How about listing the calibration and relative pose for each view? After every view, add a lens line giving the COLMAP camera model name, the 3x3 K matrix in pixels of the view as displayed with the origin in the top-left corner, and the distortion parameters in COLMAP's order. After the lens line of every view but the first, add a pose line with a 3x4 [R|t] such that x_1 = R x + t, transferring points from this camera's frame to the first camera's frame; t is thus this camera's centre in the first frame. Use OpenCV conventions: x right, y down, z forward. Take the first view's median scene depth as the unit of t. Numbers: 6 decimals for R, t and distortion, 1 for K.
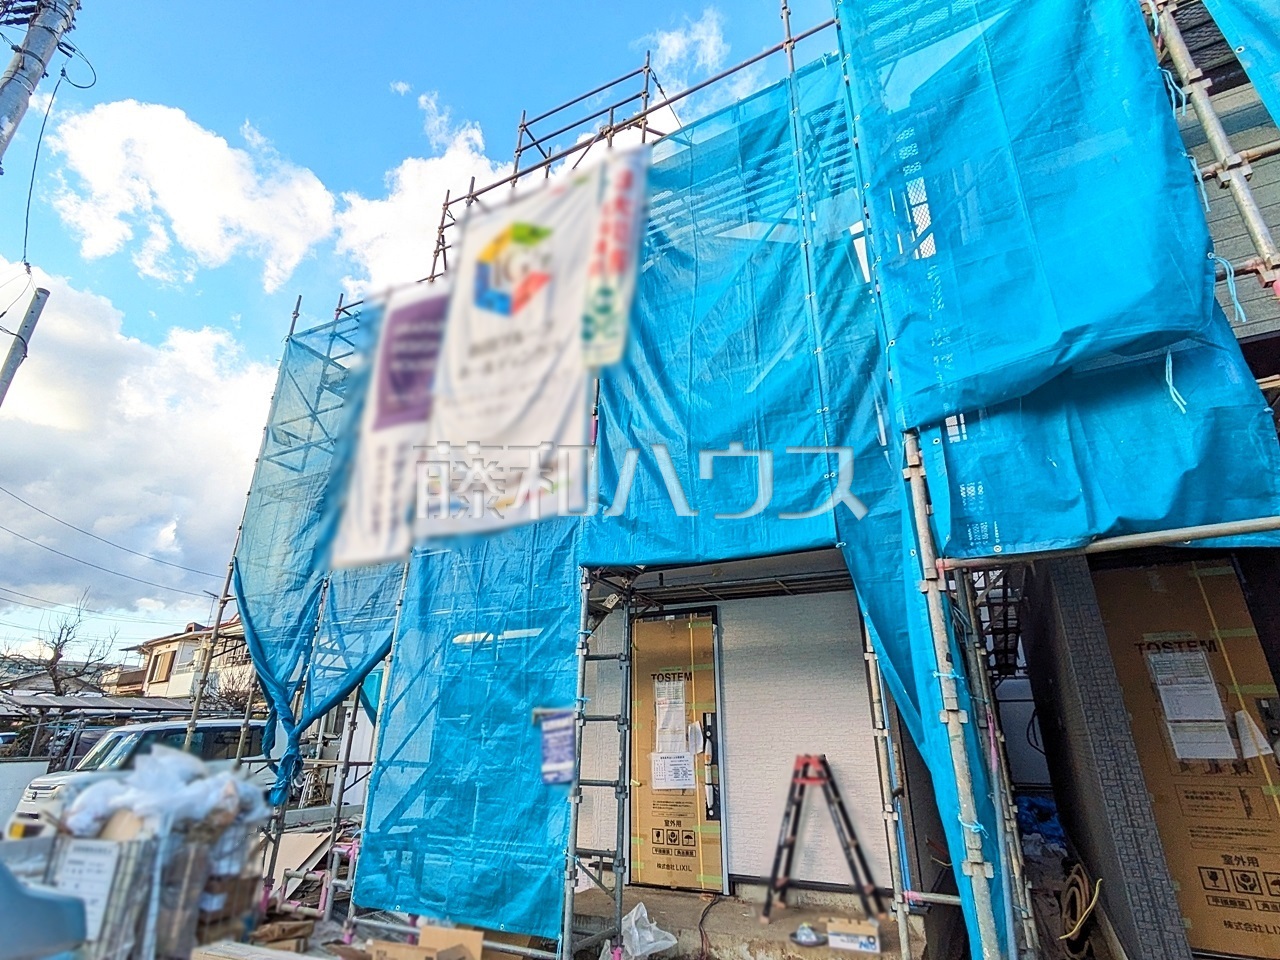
lens RADIAL K [[646.2, 0, 640.0], [0, 646.2, 480.0], [0, 0, 1]] dist [-0.000684, -0.000138]
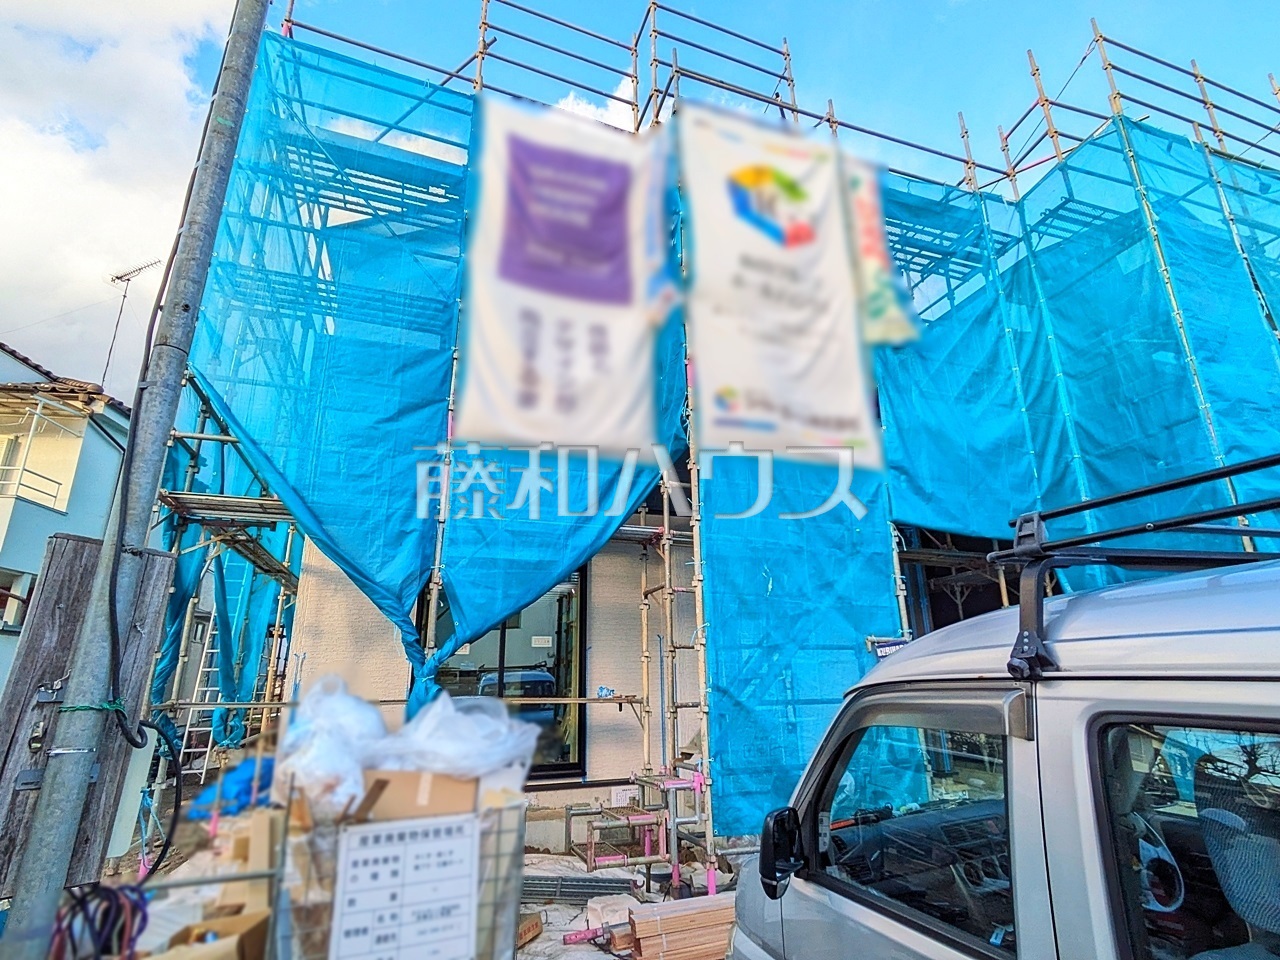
lens RADIAL K [[646.2, 0, 640.0], [0, 646.2, 480.0], [0, 0, 1]] dist [-0.000684, -0.000138]
pose [[0.680949, 0.207306, 0.702376, -1.210512], [-0.257843, 0.965552, -0.035005, 0.212015], [-0.685438, -0.157266, 0.710945, 0.468587]]
